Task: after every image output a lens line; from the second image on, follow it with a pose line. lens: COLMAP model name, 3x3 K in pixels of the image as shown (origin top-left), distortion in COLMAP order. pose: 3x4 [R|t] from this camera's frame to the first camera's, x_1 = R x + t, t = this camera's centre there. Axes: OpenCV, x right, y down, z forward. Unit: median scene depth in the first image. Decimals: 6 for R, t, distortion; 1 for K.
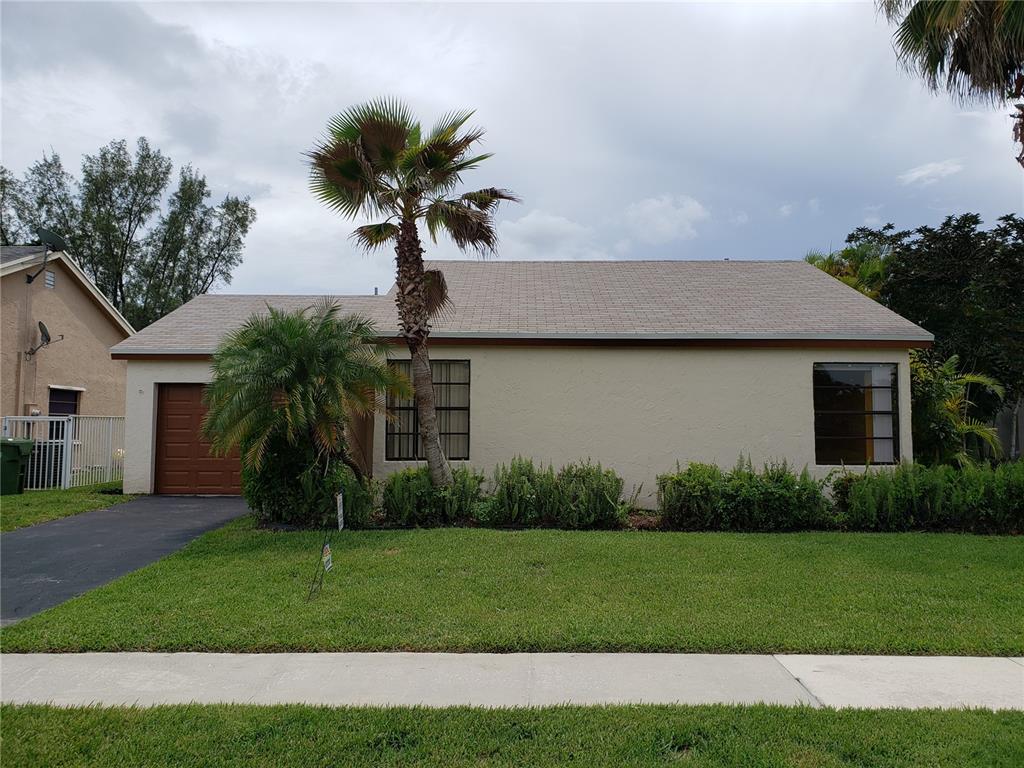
lens RADIAL K [[799.7, 0, 508.4], [0, 799.7, 378.8], [0, 0, 1]] dist [0.045688, -0.046118]
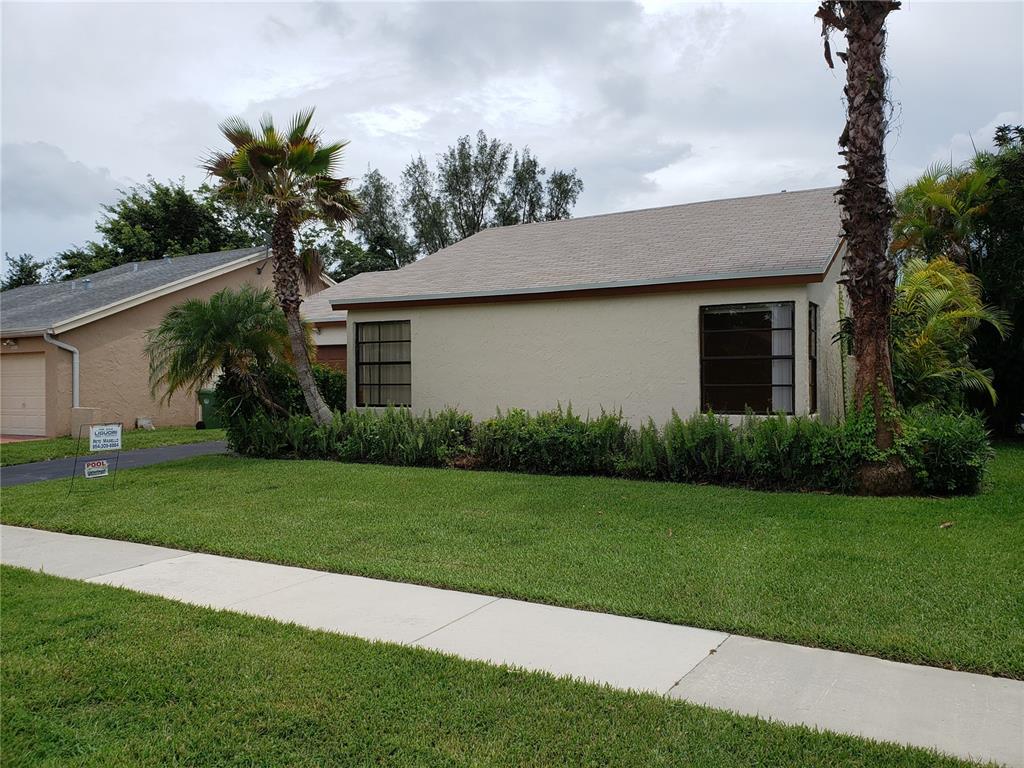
lens RADIAL K [[799.7, 0, 509.7], [0, 799.7, 383.8], [0, 0, 1]] dist [0.045688, -0.046118]
pose [[0.869000, -0.006623, -0.494768, 0.644147], [0.035759, 0.998137, 0.049445, 0.016161], [0.493518, -0.060660, 0.867617, 0.068459]]
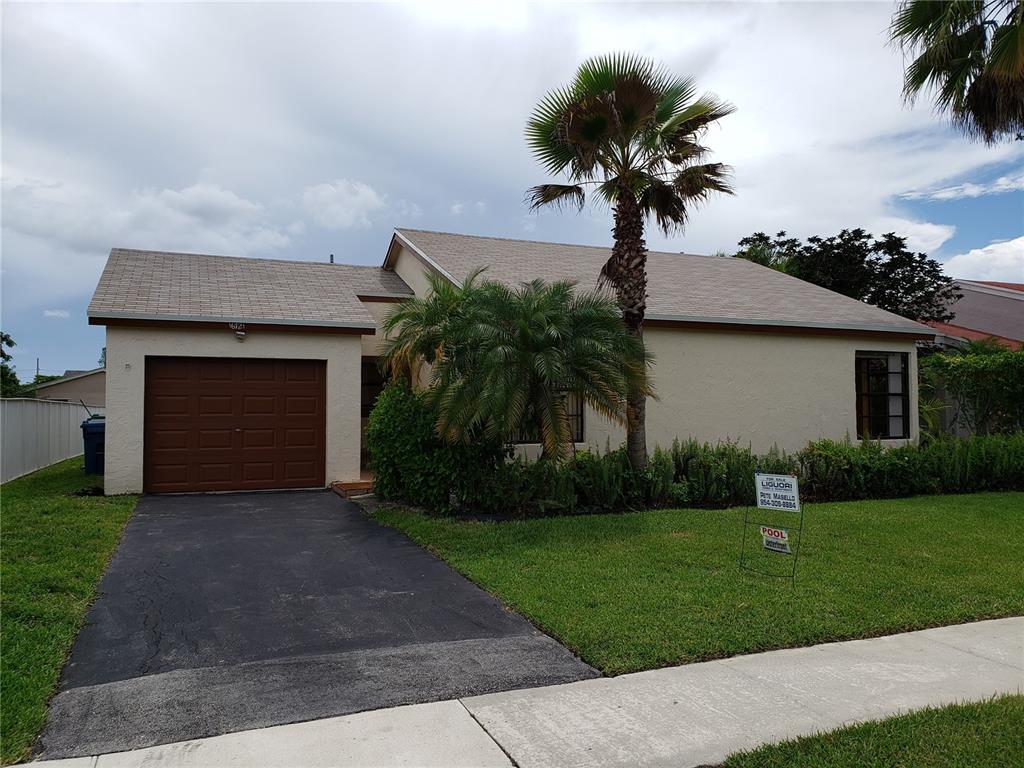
lens RADIAL K [[799.7, 0, 520.0], [0, 799.7, 392.6], [0, 0, 1]] dist [0.045688, -0.046118]
pose [[0.919550, 0.004839, 0.392944, -0.503863], [-0.019030, 0.999299, 0.032228, 0.011437], [-0.392513, -0.037113, 0.918997, 0.134103]]
